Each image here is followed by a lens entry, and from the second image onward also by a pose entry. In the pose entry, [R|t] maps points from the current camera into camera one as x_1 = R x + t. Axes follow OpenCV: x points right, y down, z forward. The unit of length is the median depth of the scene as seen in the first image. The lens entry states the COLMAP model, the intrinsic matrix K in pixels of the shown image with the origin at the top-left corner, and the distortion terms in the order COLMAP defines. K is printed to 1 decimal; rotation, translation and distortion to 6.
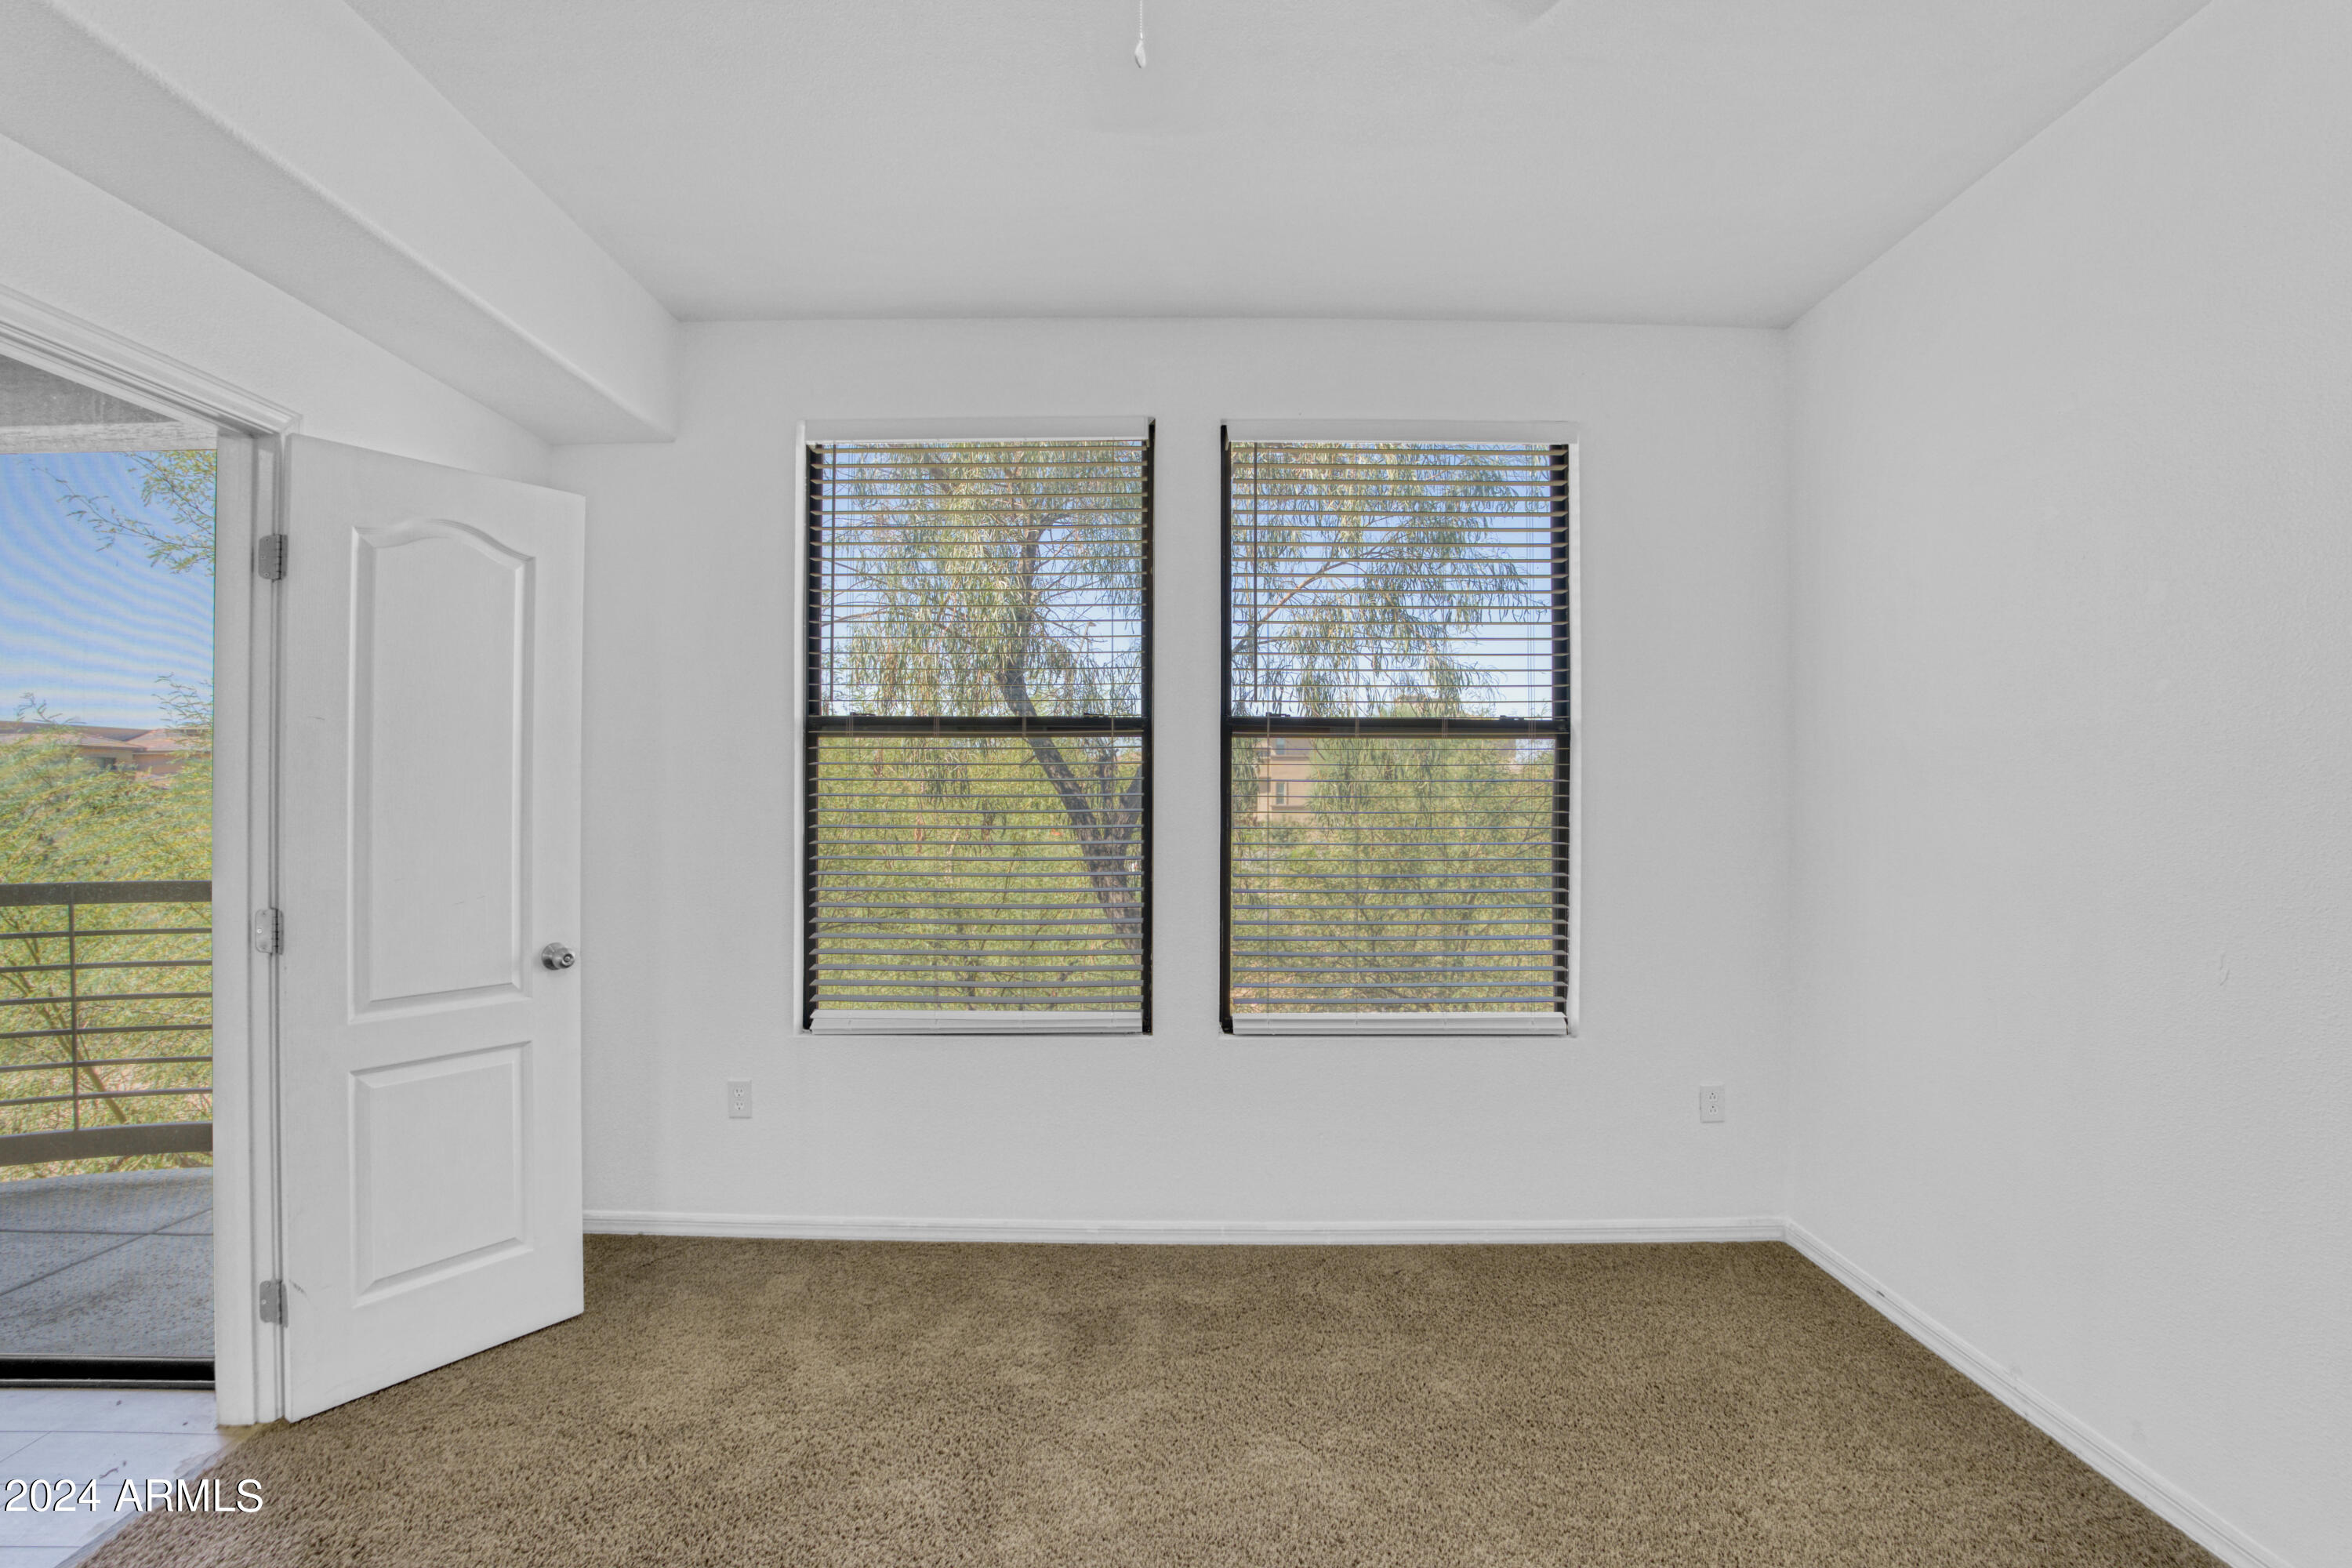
lens RADIAL K [[1108.5, 0, 1185.1], [0, 1108.5, 804.0], [0, 0, 1]] dist [-0.047589, 0.018522]
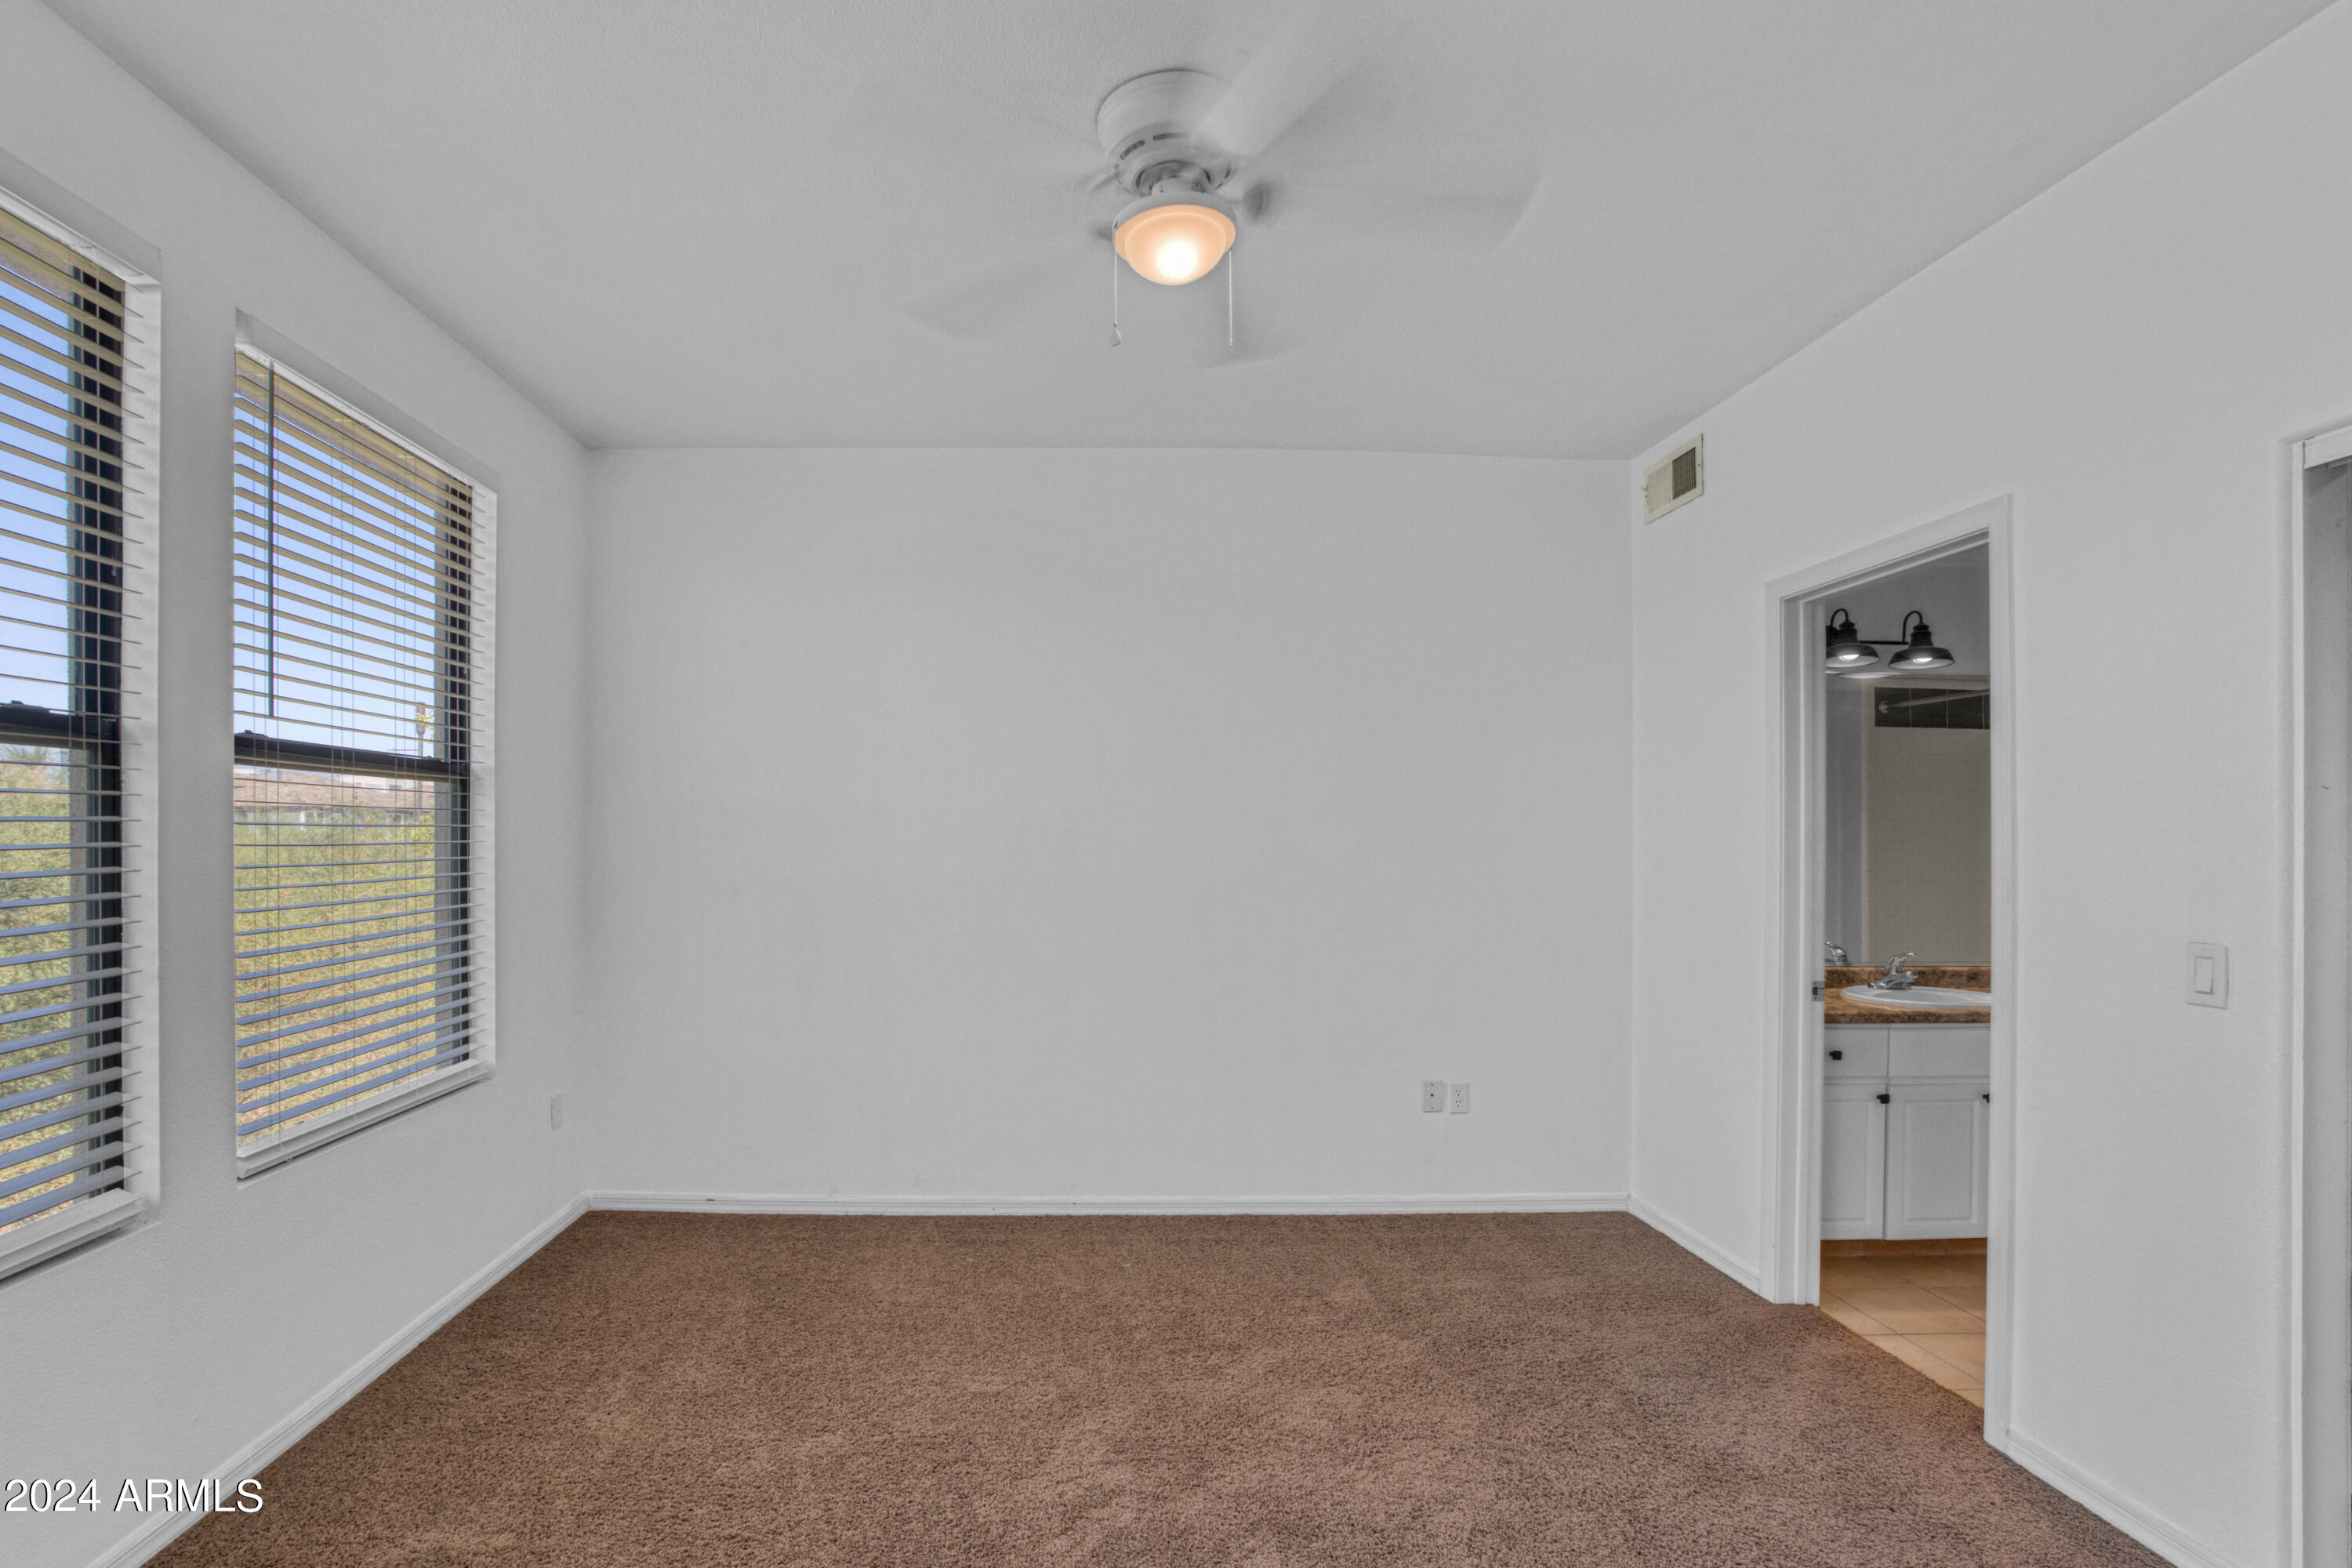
lens RADIAL K [[1108.5, 0, 1185.1], [0, 1108.5, 804.0], [0, 0, 1]] dist [-0.047589, 0.018522]
pose [[-0.089136, 0.022829, 0.995758, -0.710358], [-0.012432, 0.999634, -0.024030, -0.024336], [-0.995942, -0.014521, -0.088820, 0.461154]]
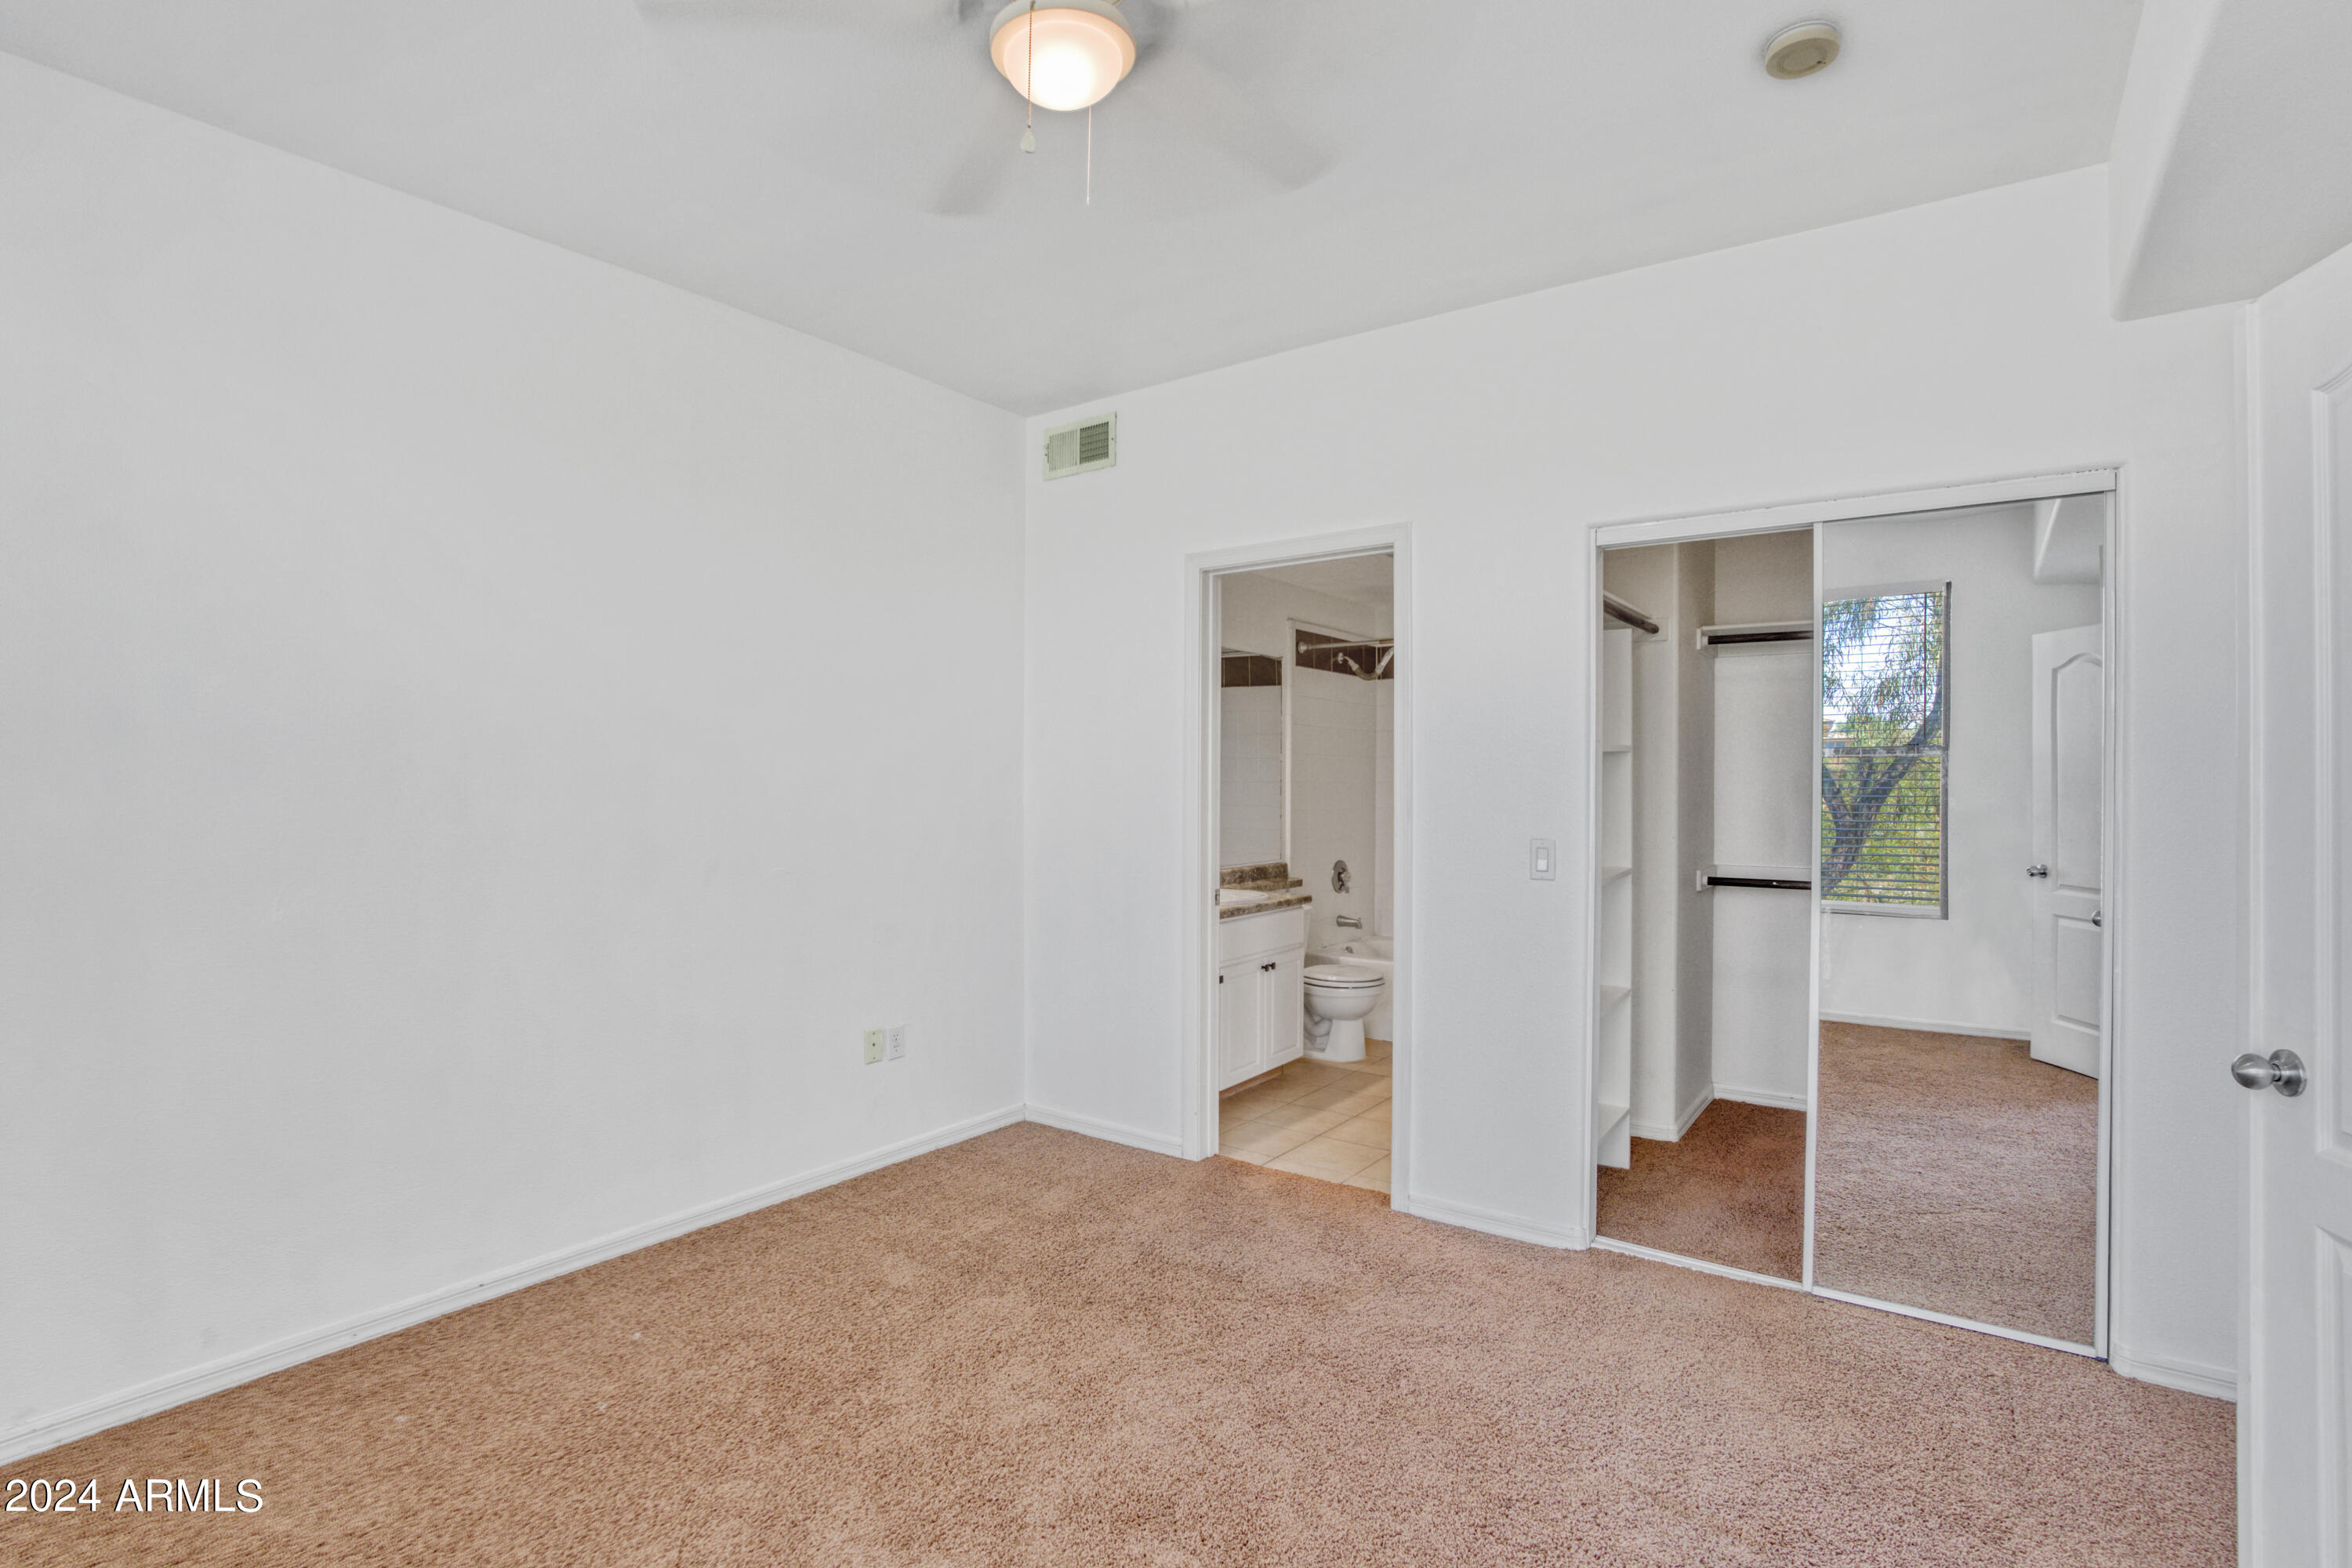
lens RADIAL K [[1064.3, 0, 1177.4], [0, 1064.3, 776.1], [0, 0, 1]] dist [-0.060305, 0.014722]
pose [[-0.811396, -0.005917, 0.584467, -0.370521], [-0.010459, 0.999936, -0.004397, -0.012437], [-0.584403, -0.009680, -0.811406, 0.828661]]
